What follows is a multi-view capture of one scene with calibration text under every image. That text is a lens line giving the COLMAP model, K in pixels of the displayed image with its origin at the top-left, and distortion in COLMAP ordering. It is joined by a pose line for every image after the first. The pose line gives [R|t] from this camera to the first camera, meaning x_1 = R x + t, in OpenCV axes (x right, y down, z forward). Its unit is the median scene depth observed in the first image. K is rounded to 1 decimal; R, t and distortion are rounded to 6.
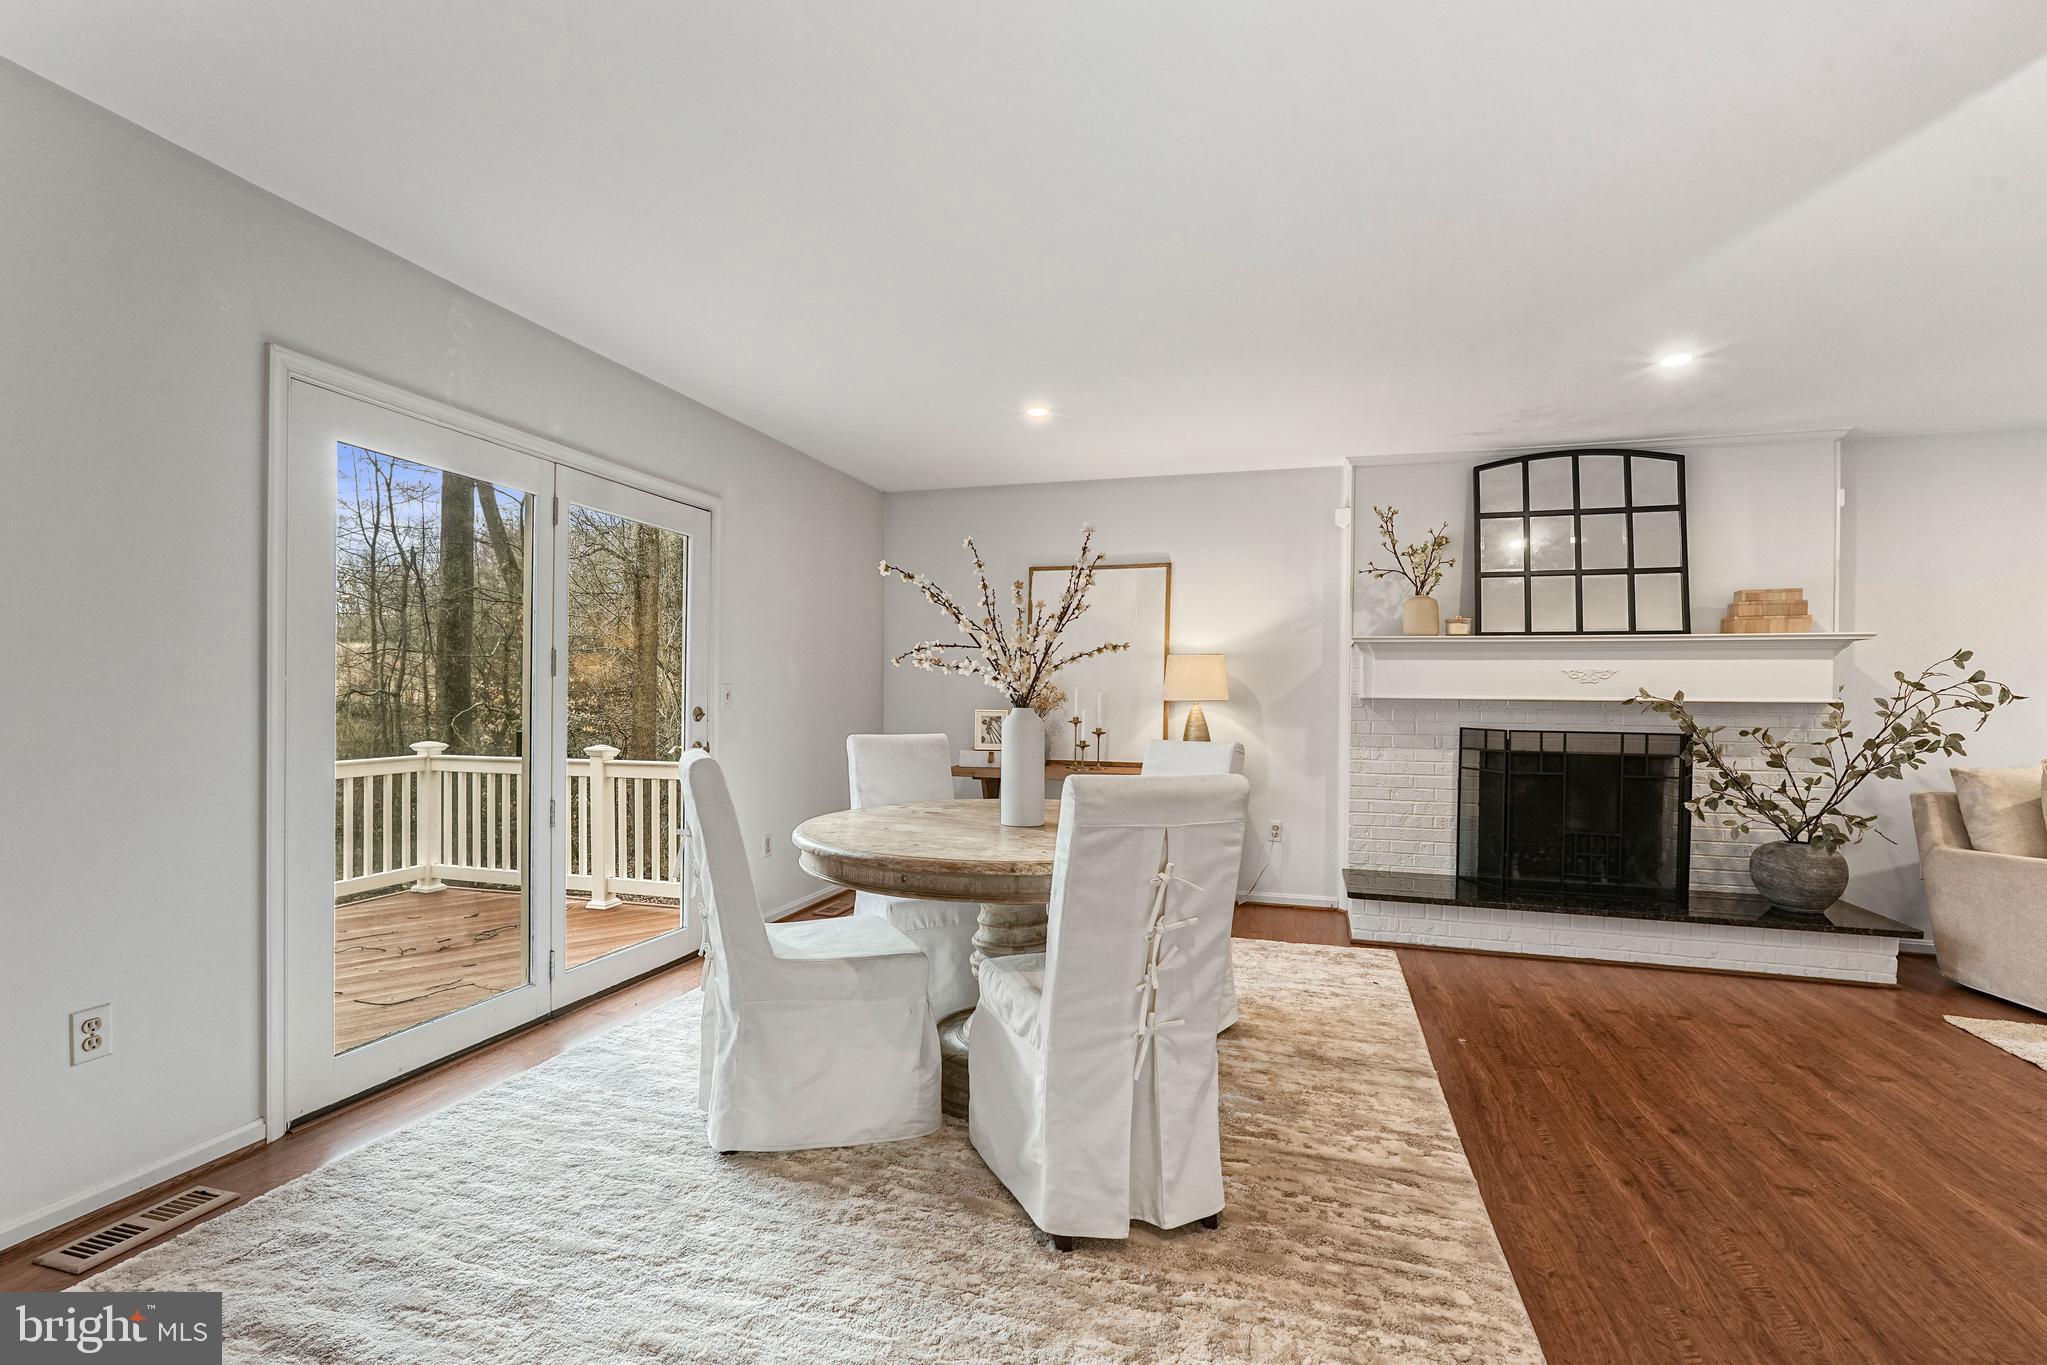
lens RADIAL K [[905.0, 0, 1022.4], [0, 905.0, 706.6], [0, 0, 1]] dist [-0.013991, 0.007294]
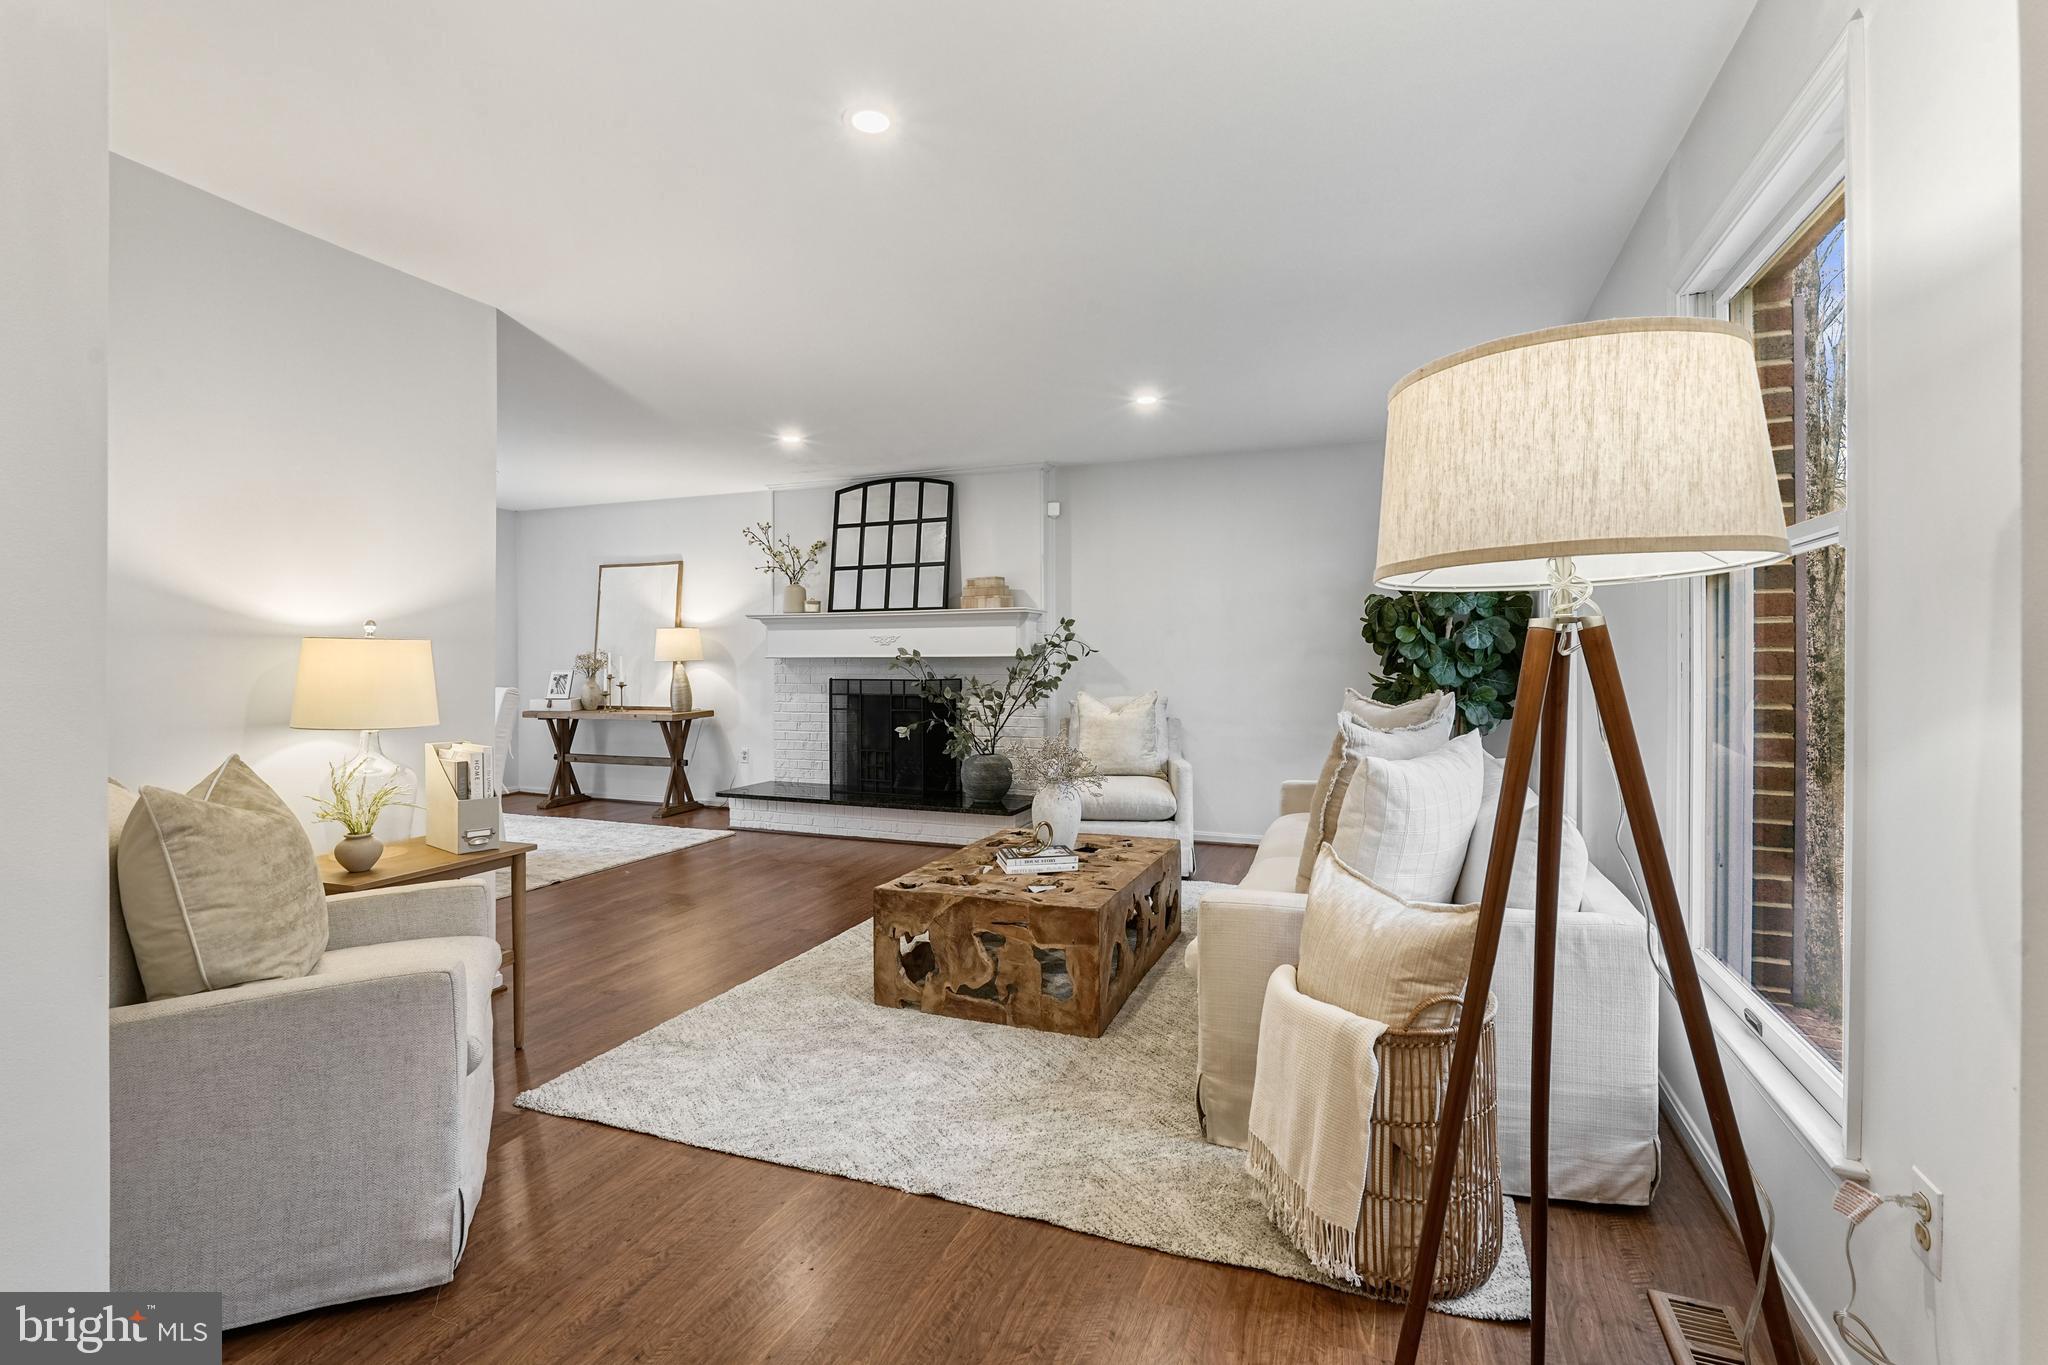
lens RADIAL K [[905.4, 0, 1046.2], [0, 905.4, 662.0], [0, 0, 1]] dist [-0.013991, 0.007294]
pose [[0.997613, -0.015910, -0.067190, 1.050297], [0.015708, 0.999870, -0.003533, 0.010411], [0.067237, 0.002469, 0.997734, -0.428092]]
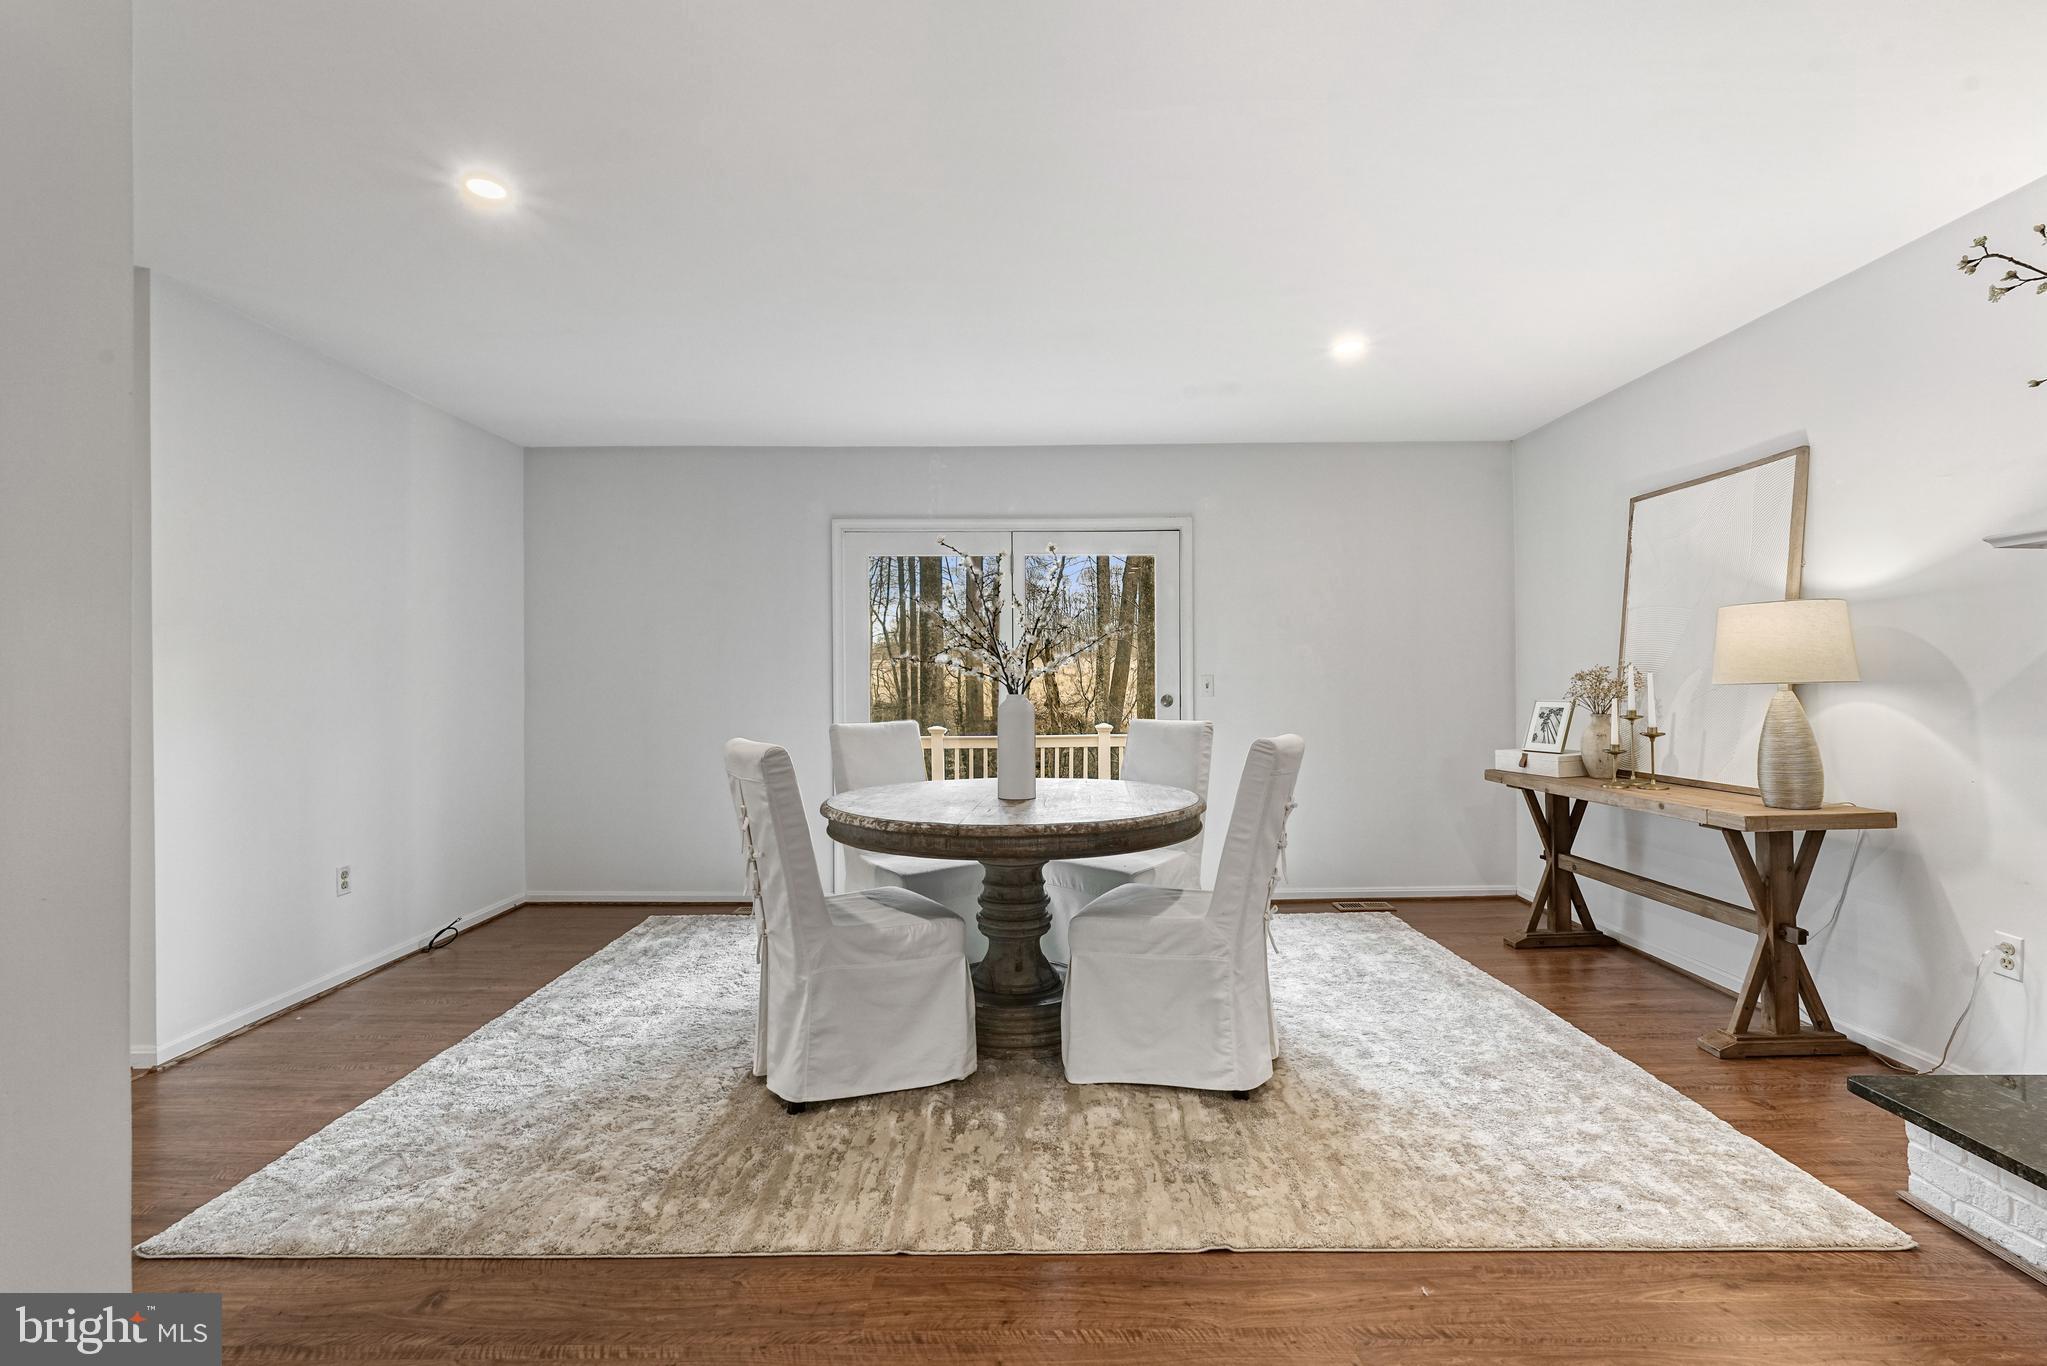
lens RADIAL K [[905.0, 0, 1022.2], [0, 905.0, 684.3], [0, 0, 1]] dist [-0.013991, 0.007294]
pose [[0.288624, -0.013379, -0.957349, 0.739559], [-0.001340, 0.999896, -0.014378, 0.003307], [0.957441, 0.005432, 0.288576, 0.467199]]
